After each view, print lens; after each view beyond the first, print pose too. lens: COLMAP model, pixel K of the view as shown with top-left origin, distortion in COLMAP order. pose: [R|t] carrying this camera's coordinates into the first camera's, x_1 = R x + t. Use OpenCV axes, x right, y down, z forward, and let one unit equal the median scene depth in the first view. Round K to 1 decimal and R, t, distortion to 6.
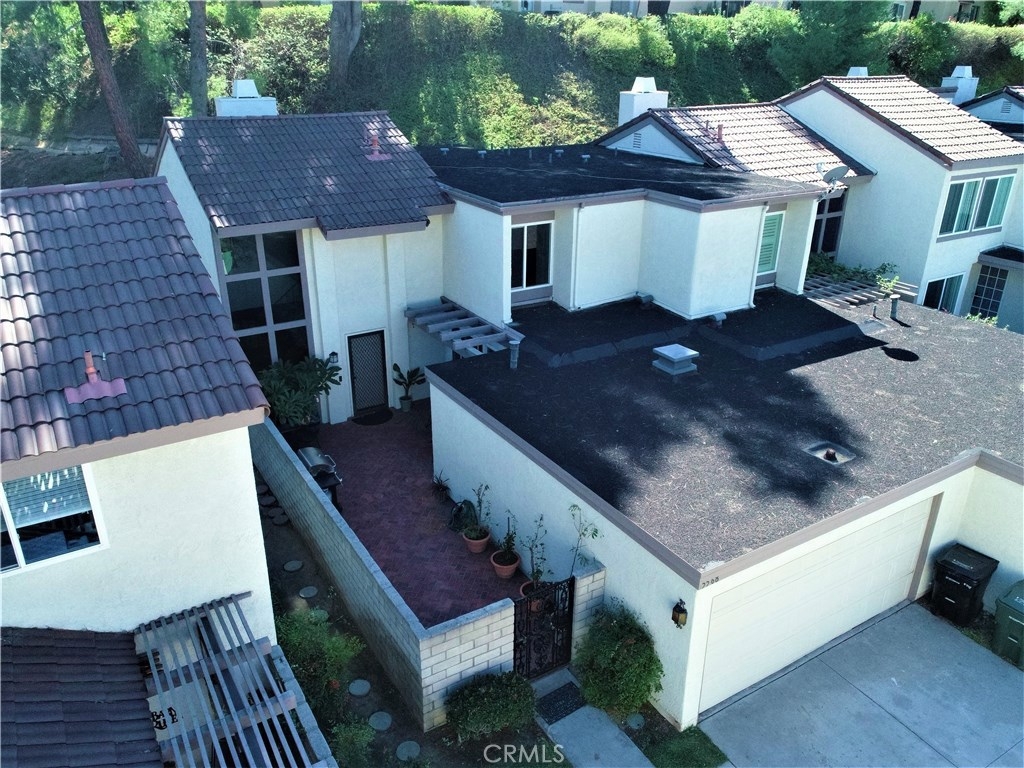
lens RADIAL K [[777.4, 0, 514.6], [0, 777.4, 382.8], [0, 0, 1]] dist [0.004496, -0.003457]
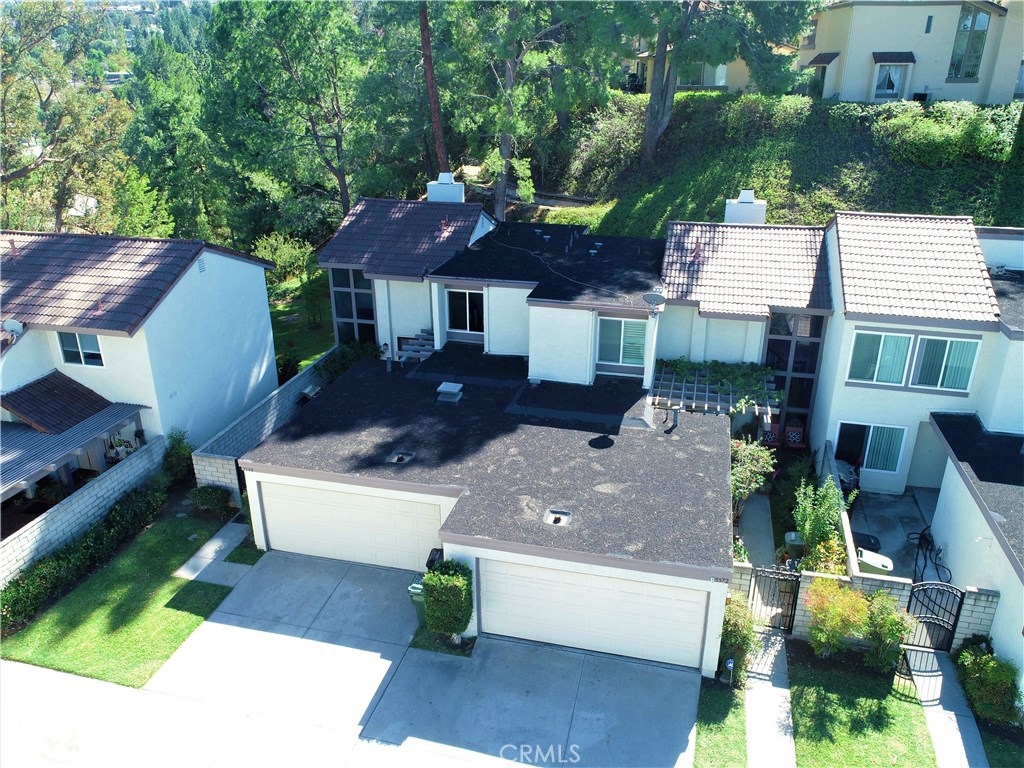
lens RADIAL K [[777.4, 0, 515.2], [0, 777.4, 381.5], [0, 0, 1]] dist [0.004496, -0.003457]
pose [[0.699969, 0.264663, -0.663322, 1.091600], [-0.278056, 0.956505, 0.088224, -0.184952], [0.657821, 0.122687, 0.743115, -0.054724]]
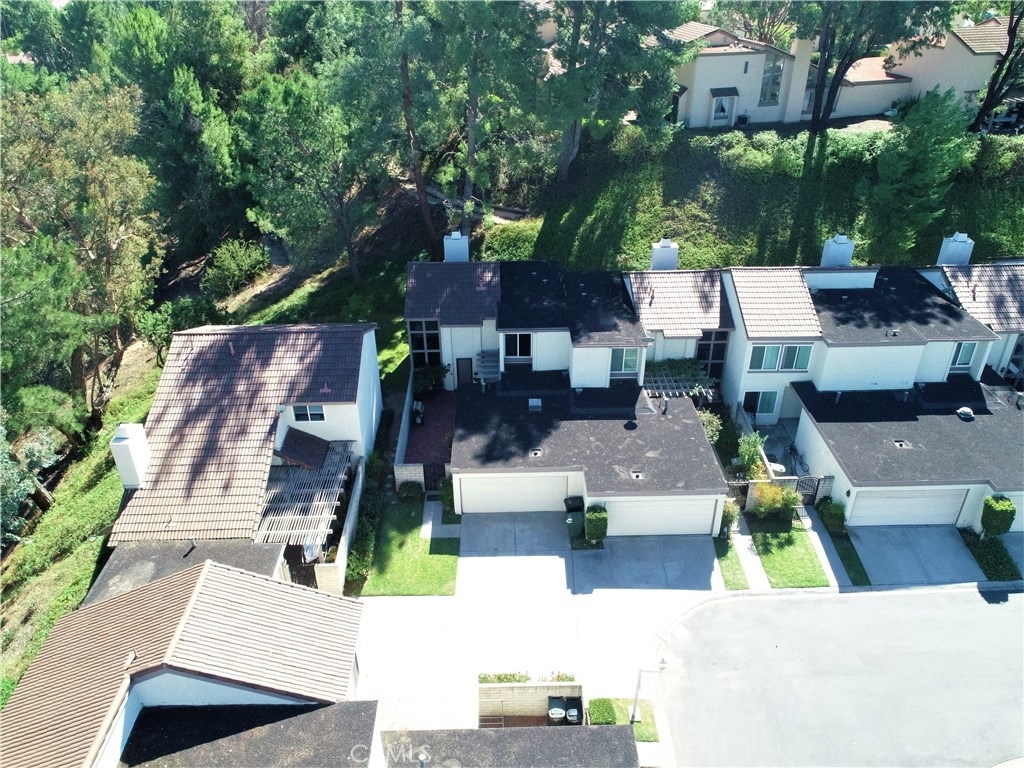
lens RADIAL K [[777.4, 0, 514.1], [0, 777.4, 381.7], [0, 0, 1]] dist [0.004496, -0.003457]
pose [[0.861787, 0.245548, -0.443880, 1.069724], [-0.187978, 0.967323, 0.170151, -0.446332], [0.471156, -0.063194, 0.879783, -1.106537]]
